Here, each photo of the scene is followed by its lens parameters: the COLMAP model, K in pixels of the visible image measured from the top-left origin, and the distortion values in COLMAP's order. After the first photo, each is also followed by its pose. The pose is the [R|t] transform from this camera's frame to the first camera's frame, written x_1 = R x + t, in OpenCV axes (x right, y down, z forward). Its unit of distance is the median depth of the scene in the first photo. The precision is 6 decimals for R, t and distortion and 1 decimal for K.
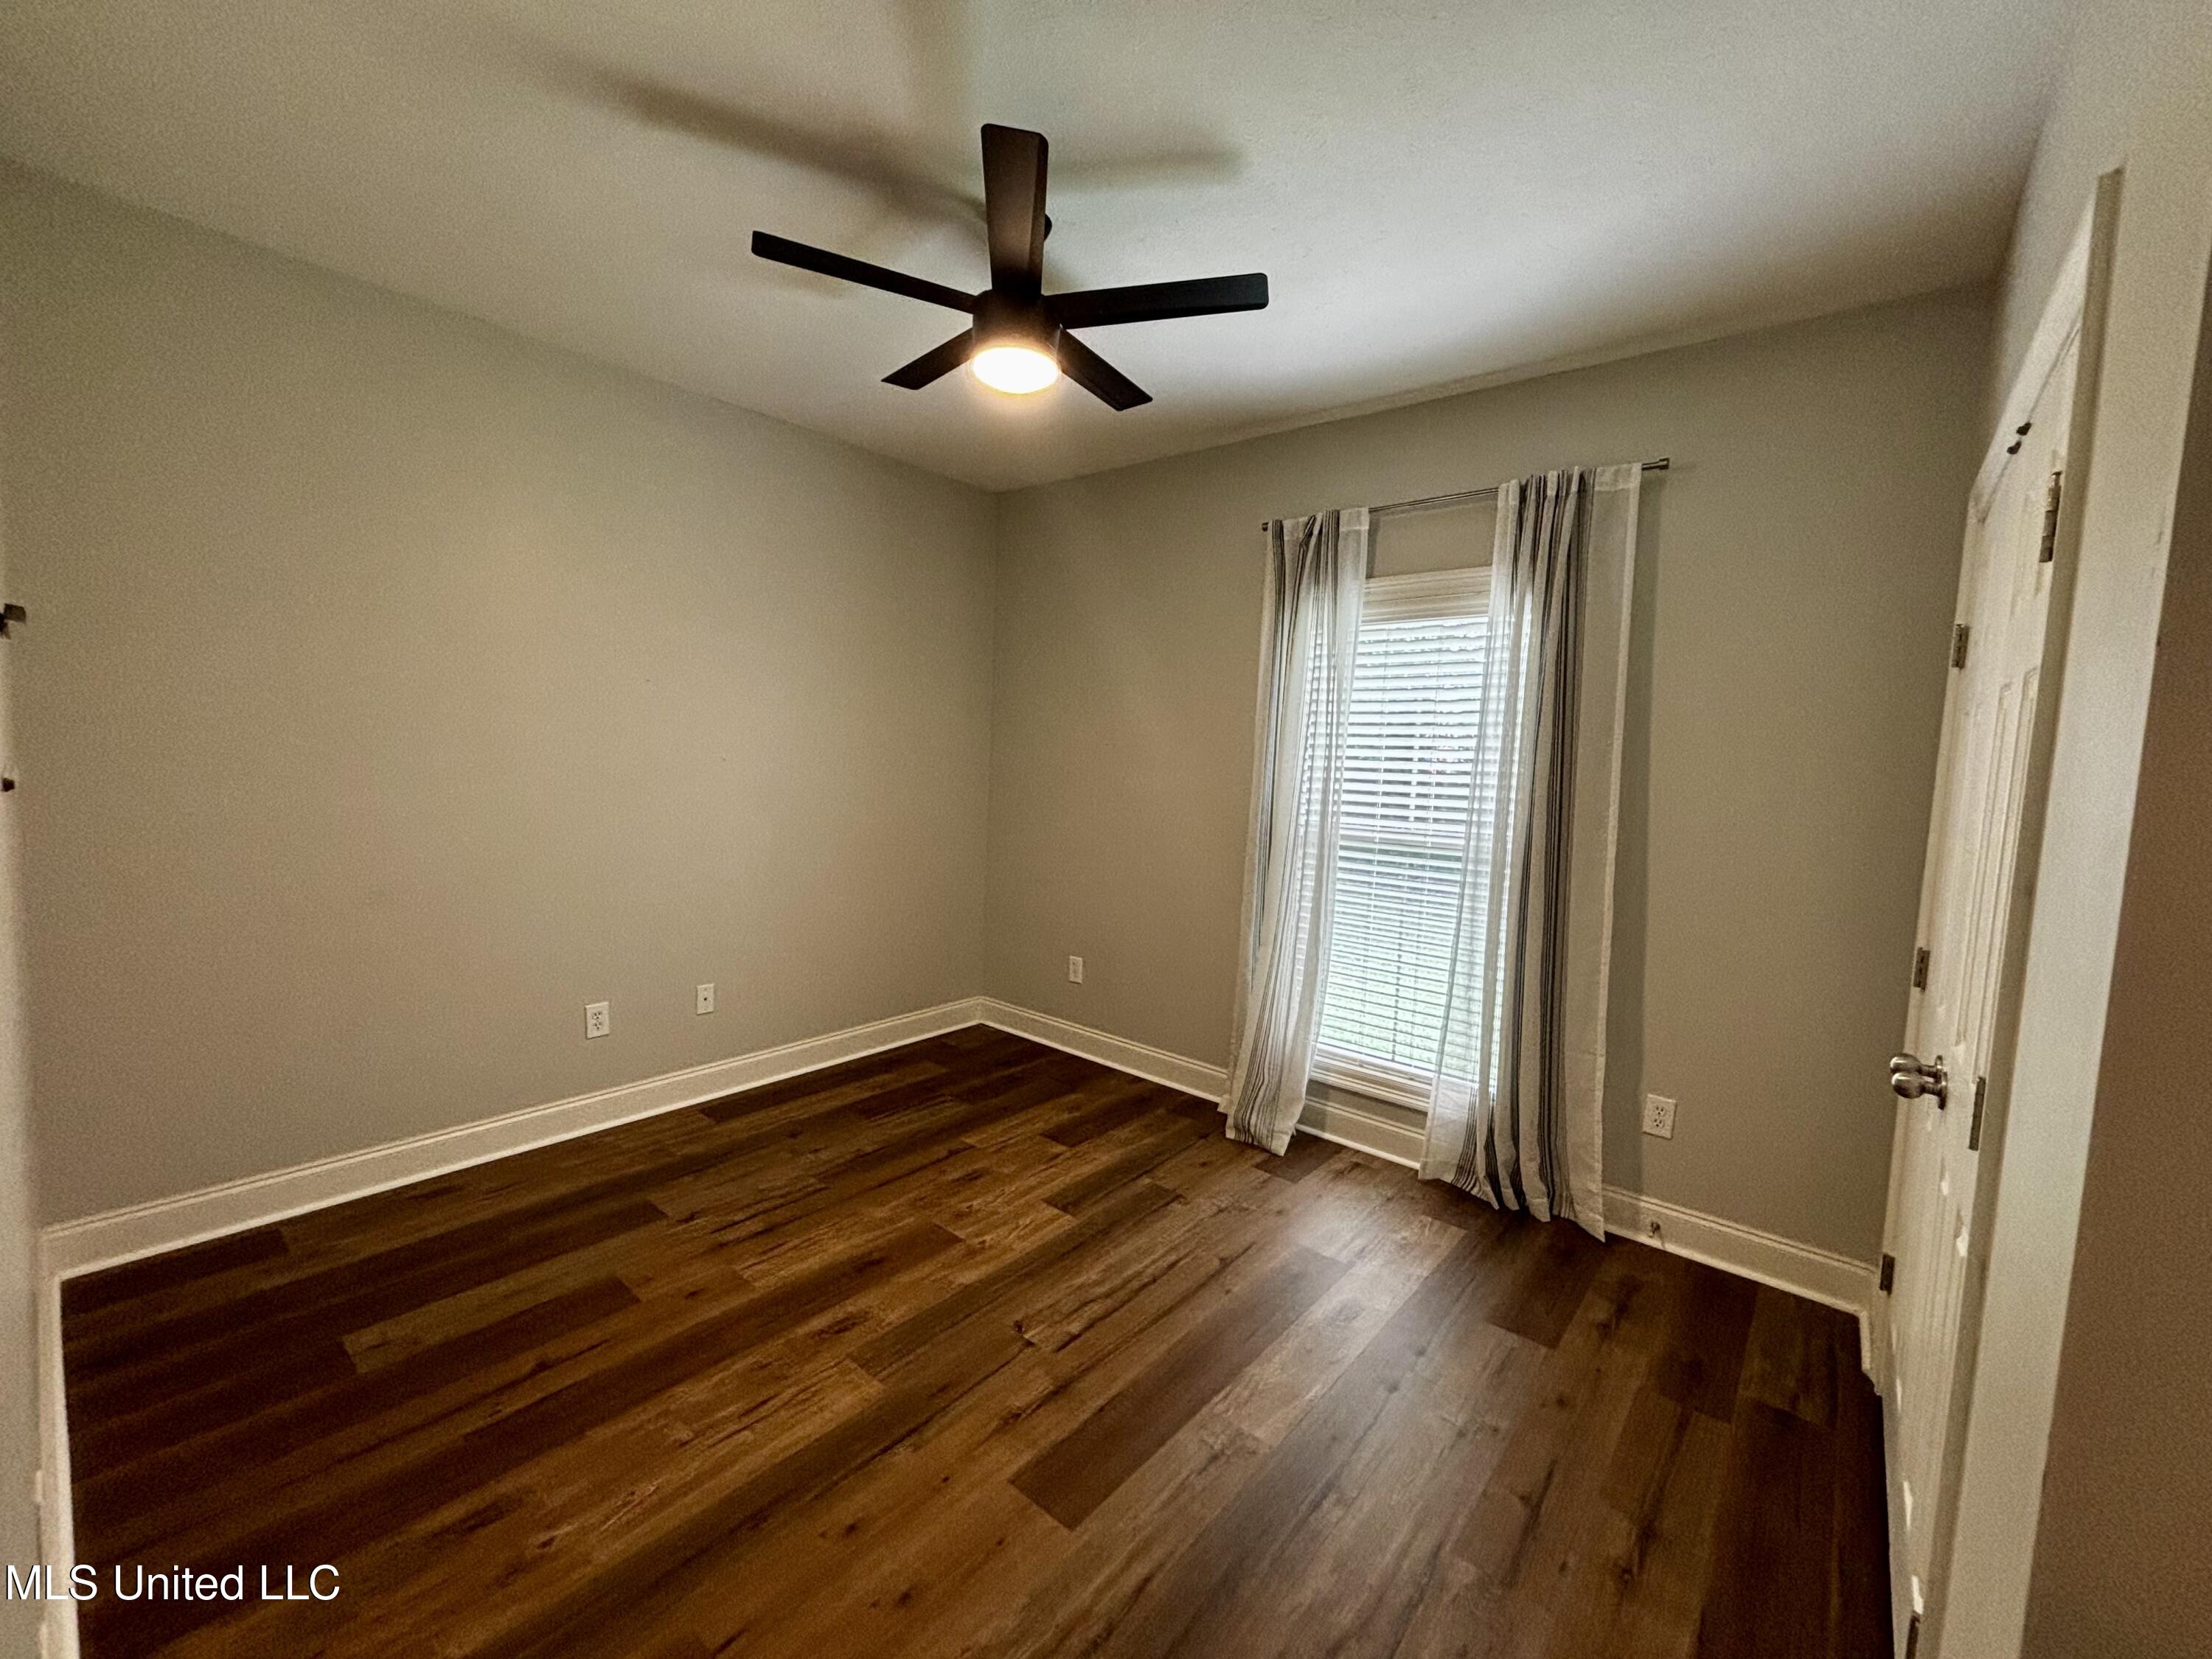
lens RADIAL K [[888.4, 0, 1103.1], [0, 888.4, 828.3], [0, 0, 1]] dist [0.005446, 0.000058]
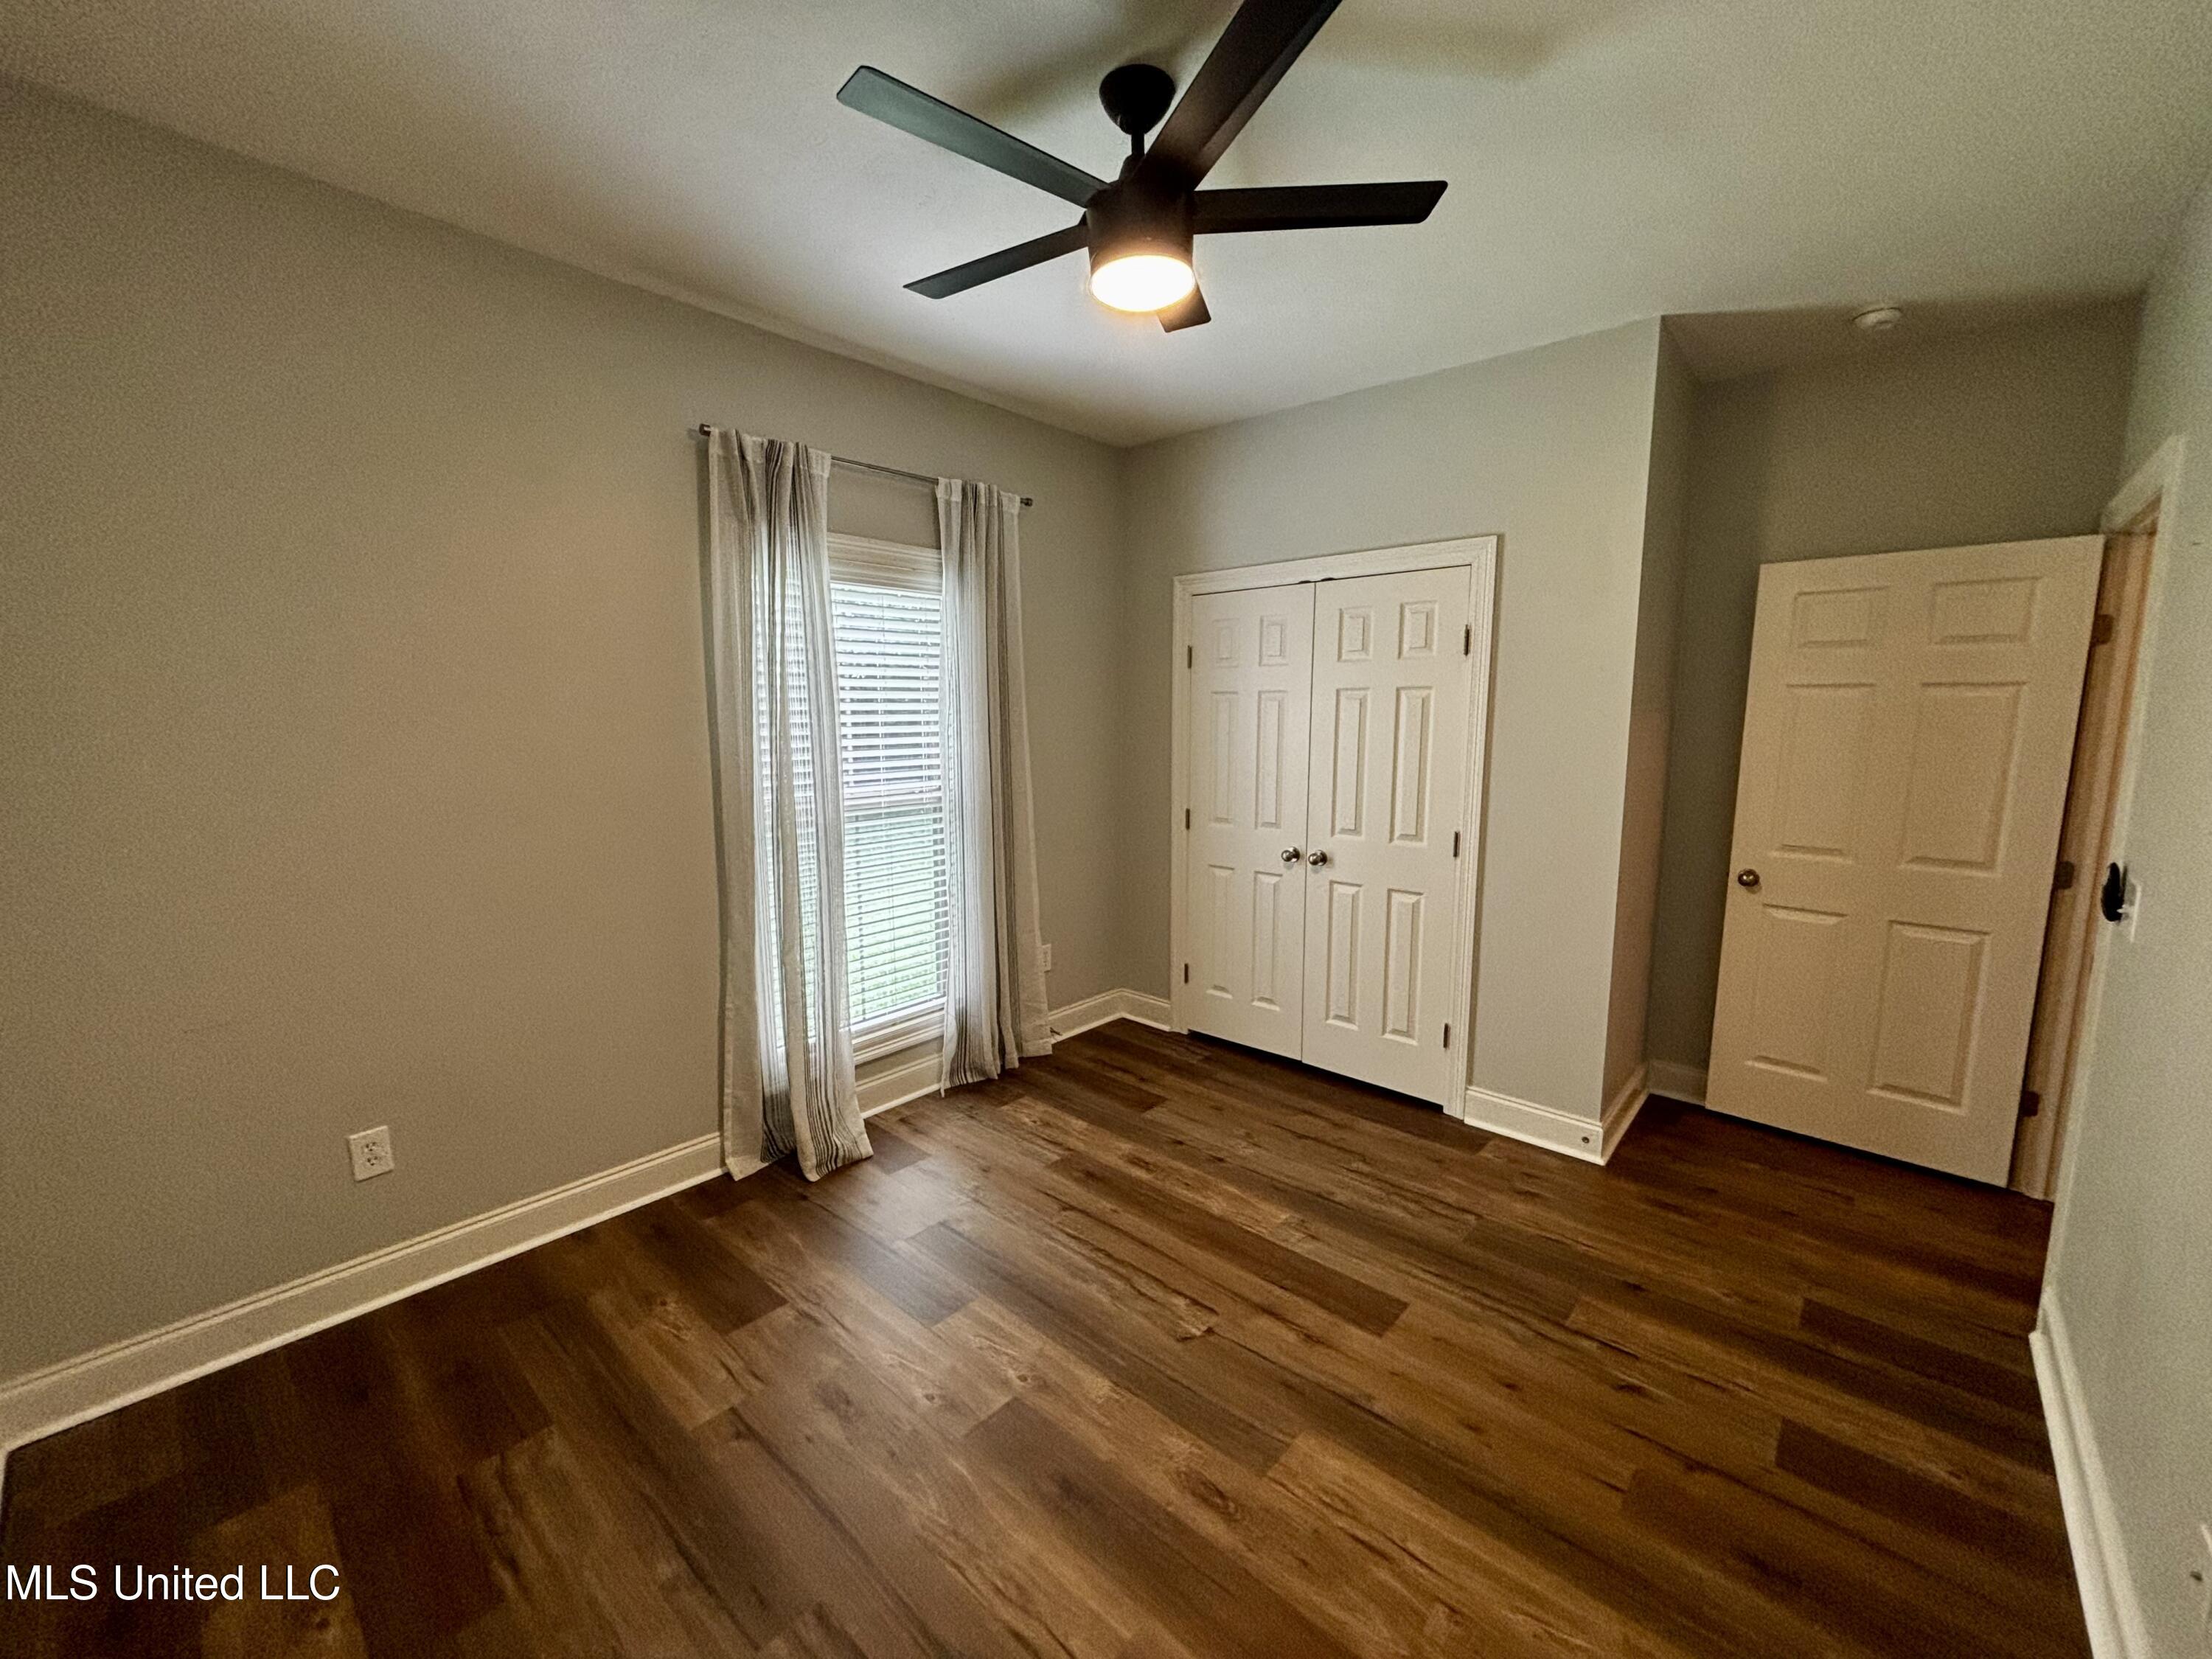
lens RADIAL K [[888.4, 0, 1103.1], [0, 888.4, 828.3], [0, 0, 1]] dist [0.005446, 0.000058]
pose [[0.046147, -0.177941, 0.982959, -0.814950], [0.090532, 0.980702, 0.173283, -0.138855], [-0.994824, 0.080992, 0.061365, 0.841435]]
